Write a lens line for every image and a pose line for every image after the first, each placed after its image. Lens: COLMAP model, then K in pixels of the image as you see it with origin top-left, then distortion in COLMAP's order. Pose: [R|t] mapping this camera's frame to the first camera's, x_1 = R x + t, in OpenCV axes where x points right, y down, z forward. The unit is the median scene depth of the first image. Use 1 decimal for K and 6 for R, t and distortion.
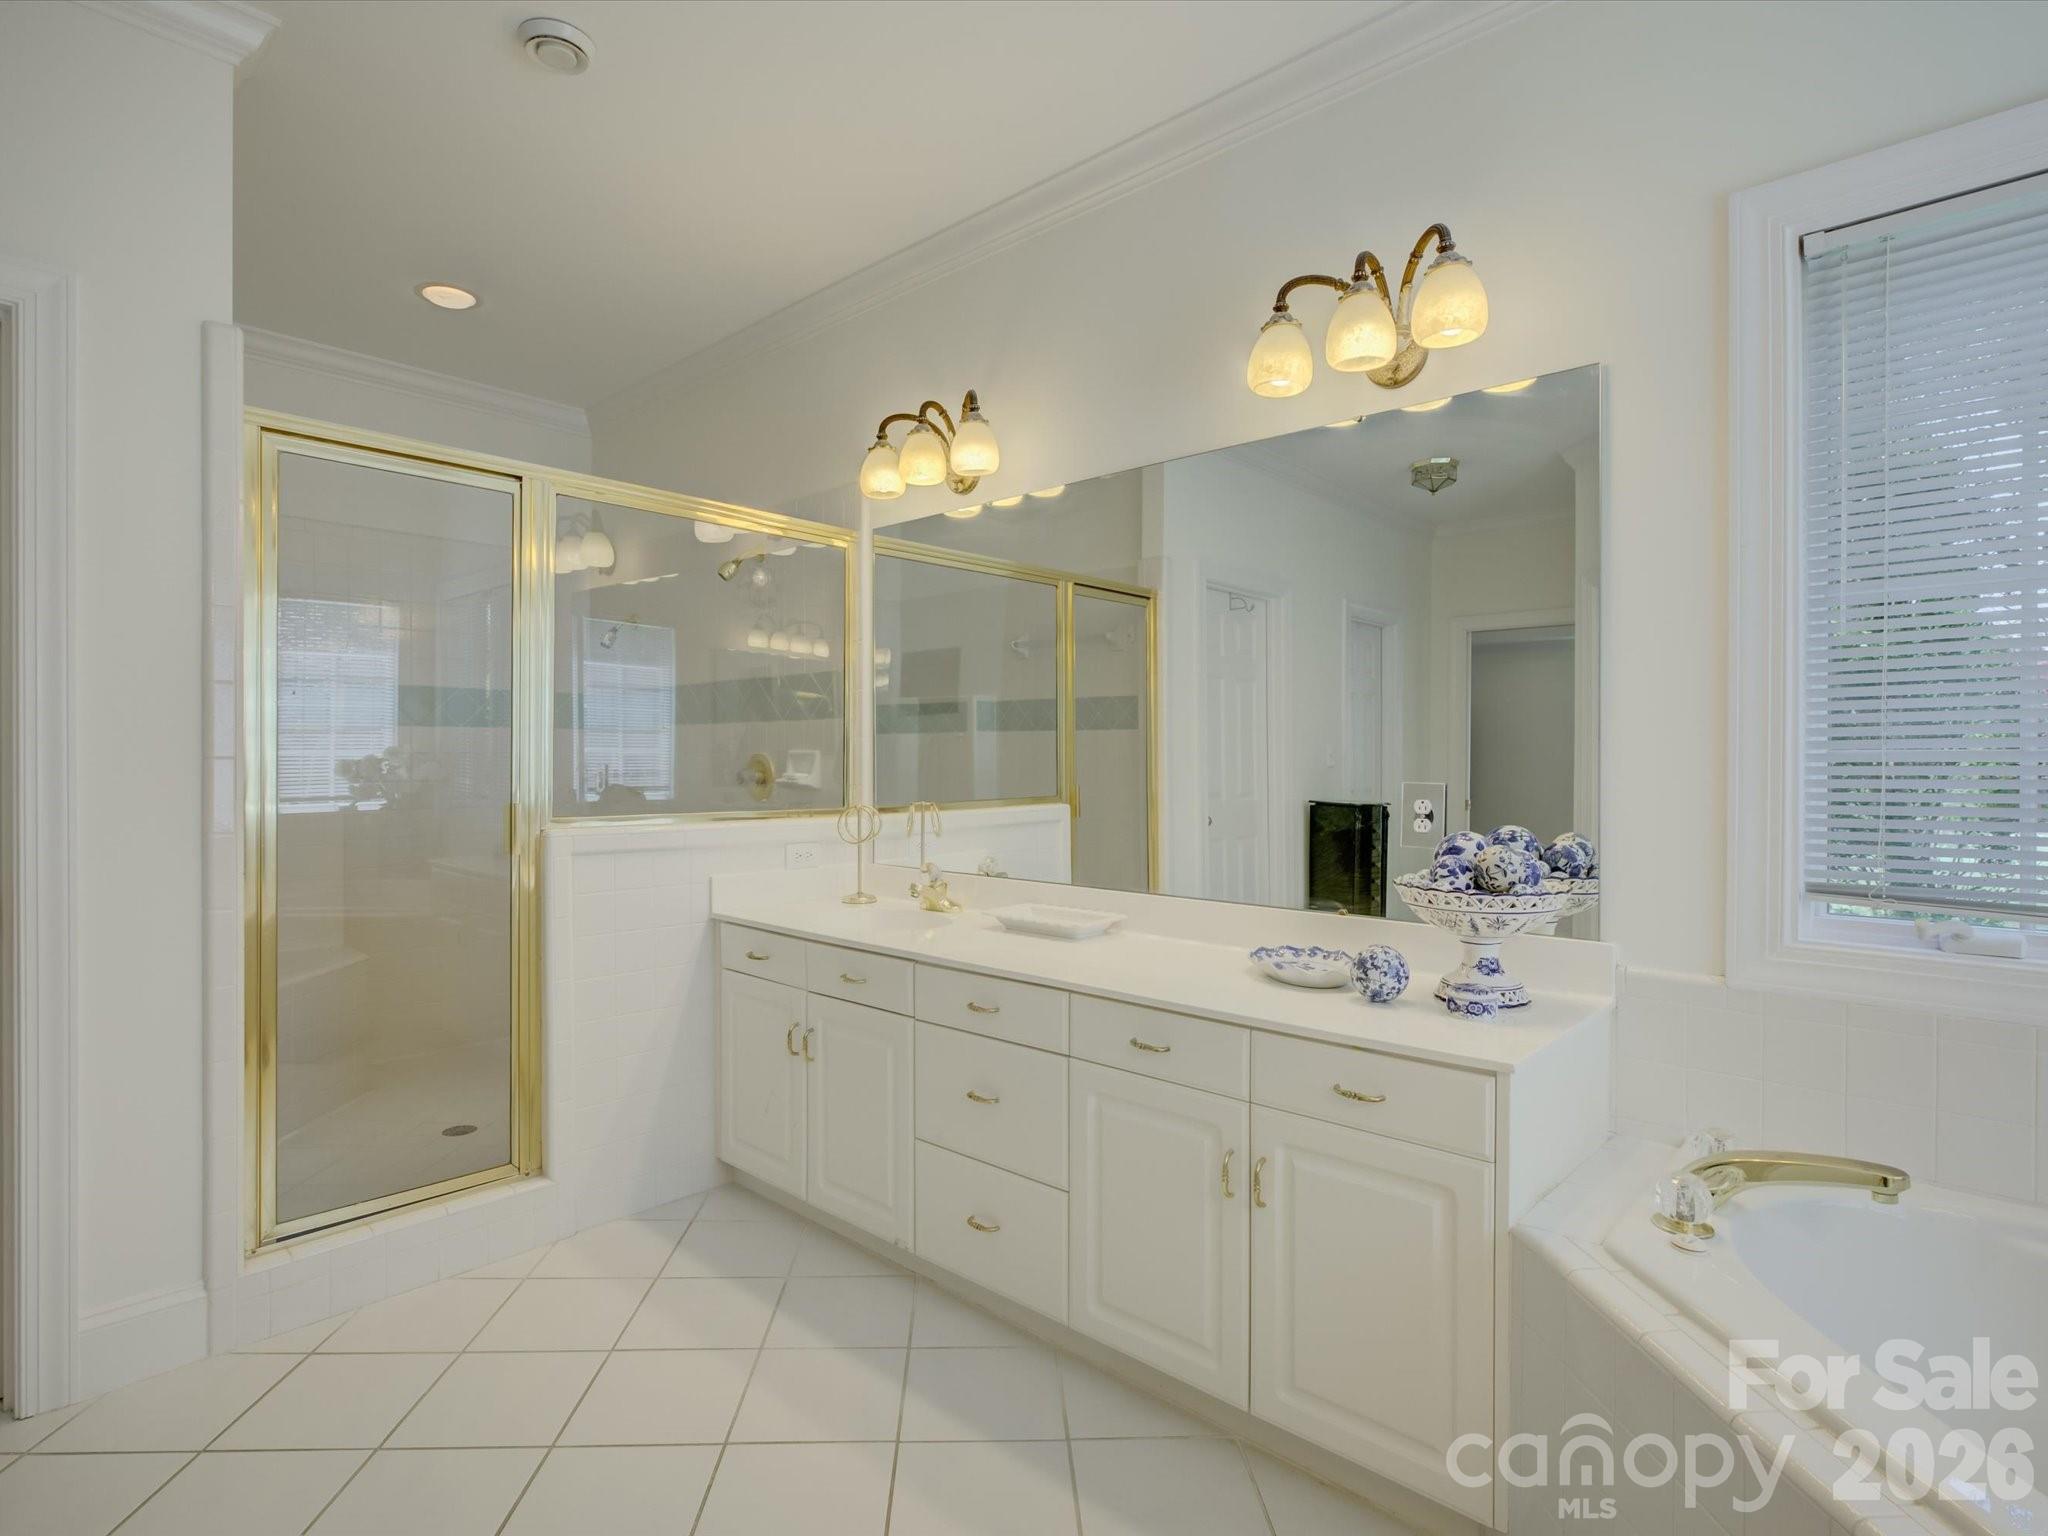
lens RADIAL K [[1061.1, 0, 1025.6], [0, 1061.1, 777.1], [0, 0, 1]] dist [-0.002523, 0.002382]
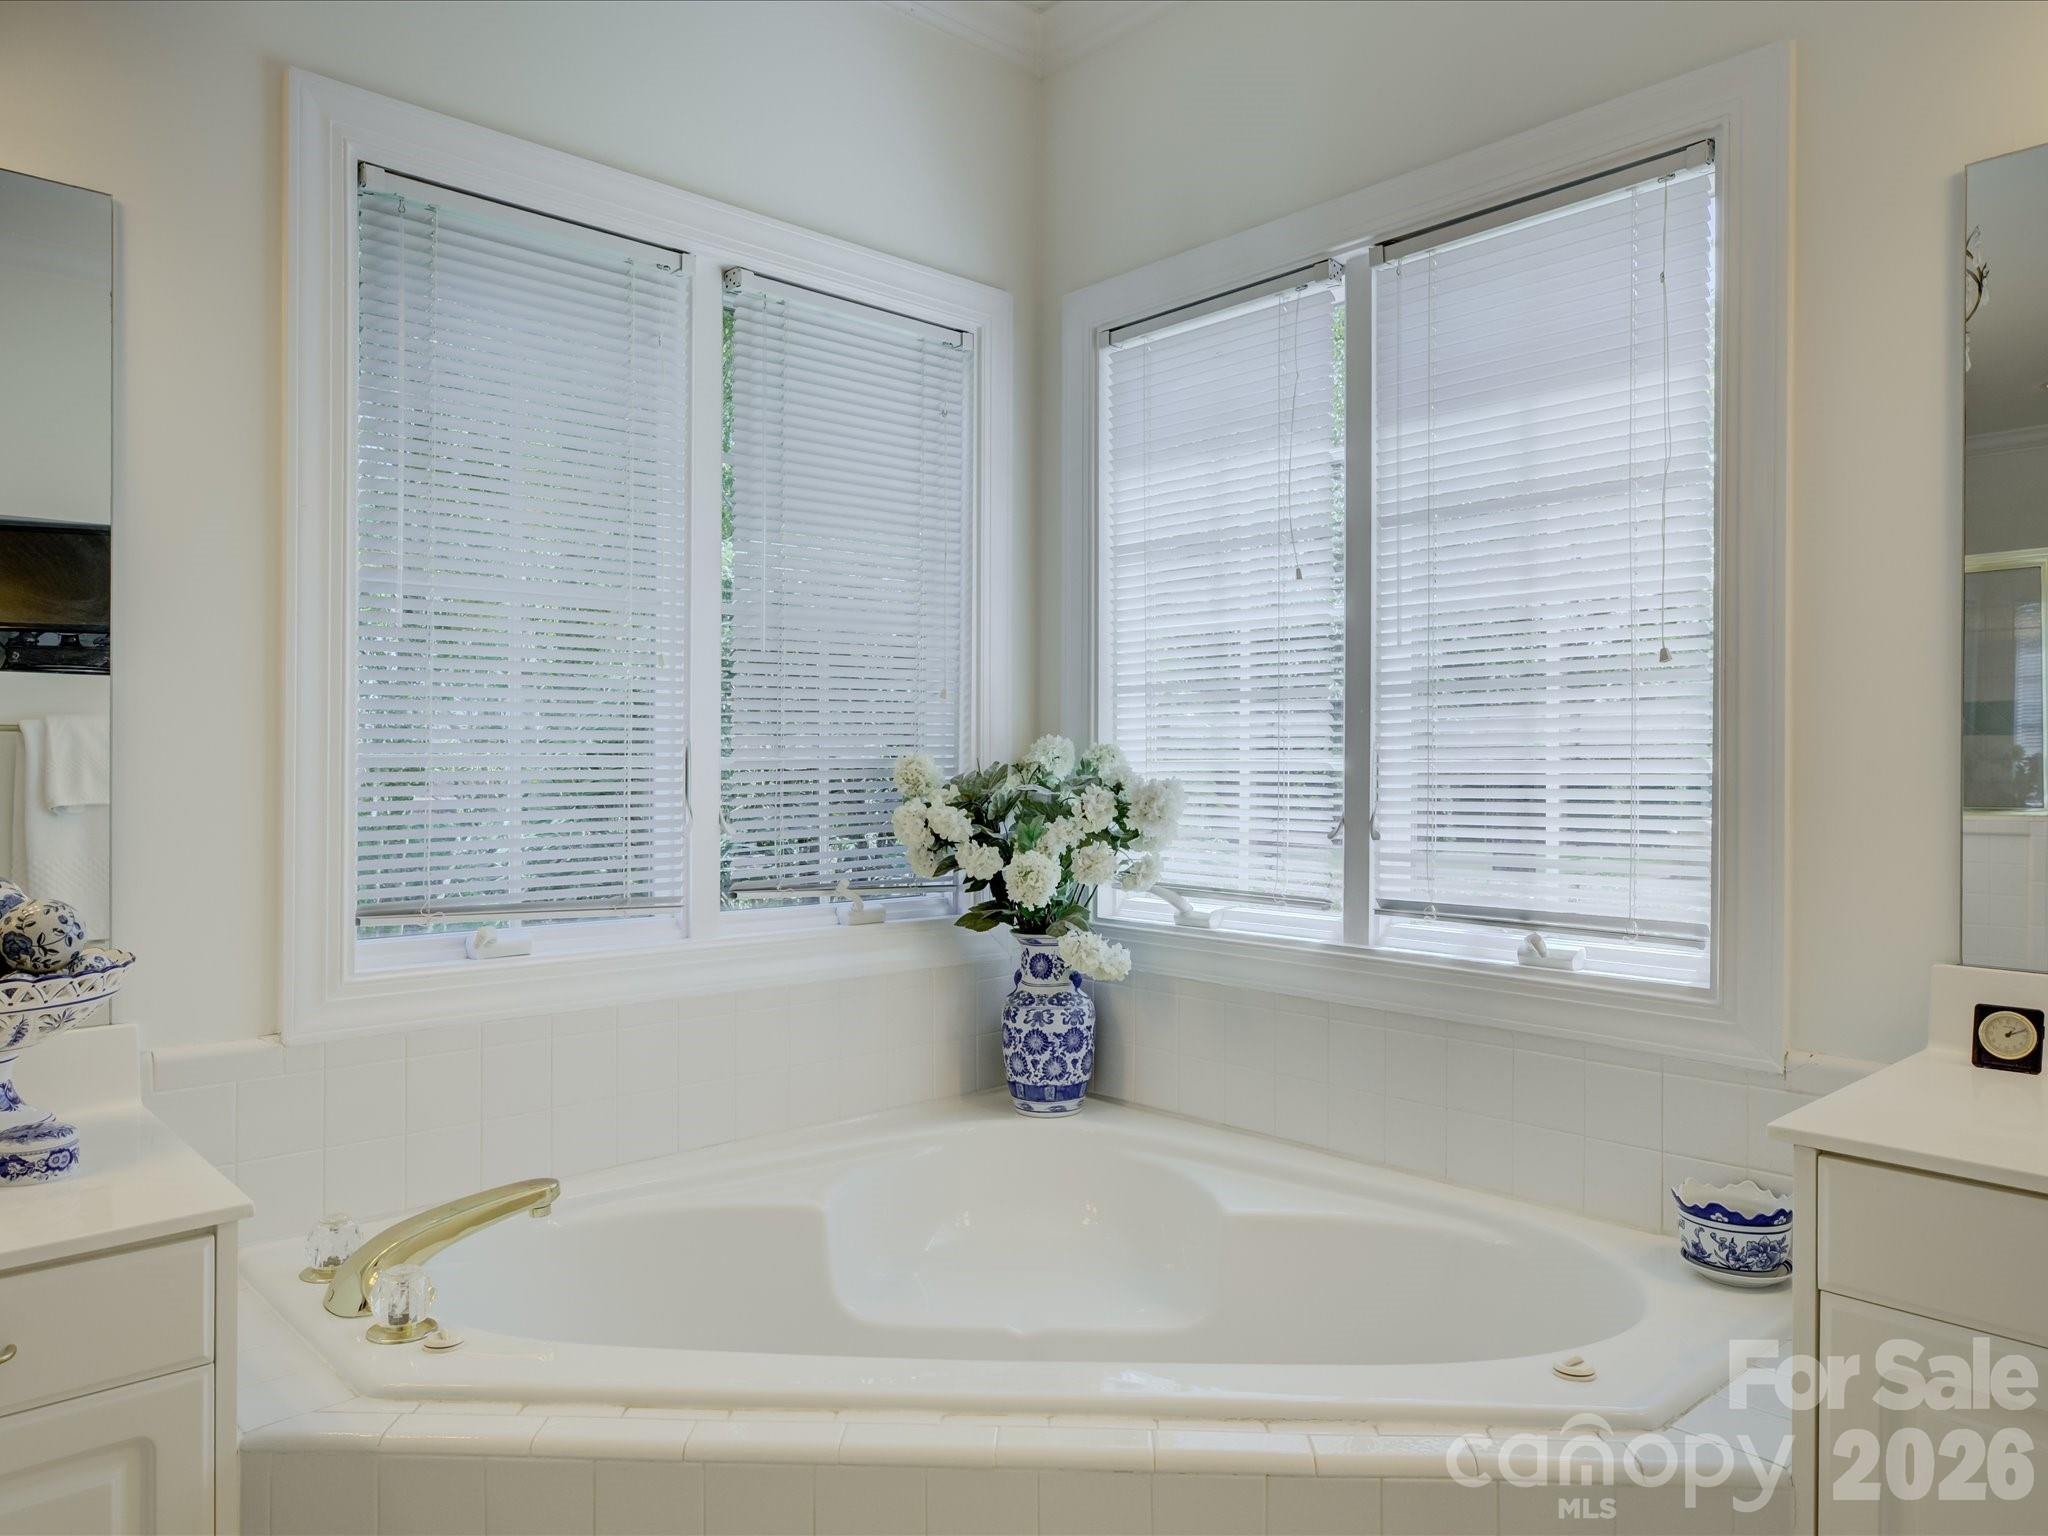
lens RADIAL K [[1408.8, 0, 1021.1], [0, 1408.8, 770.5], [0, 0, 1]] dist [-0.013698, -0.001298]
pose [[0.059891, -0.006184, 0.998186, -0.400091], [0.006104, 0.999964, 0.005829, -0.015354], [-0.998186, 0.005744, 0.059926, 0.412809]]
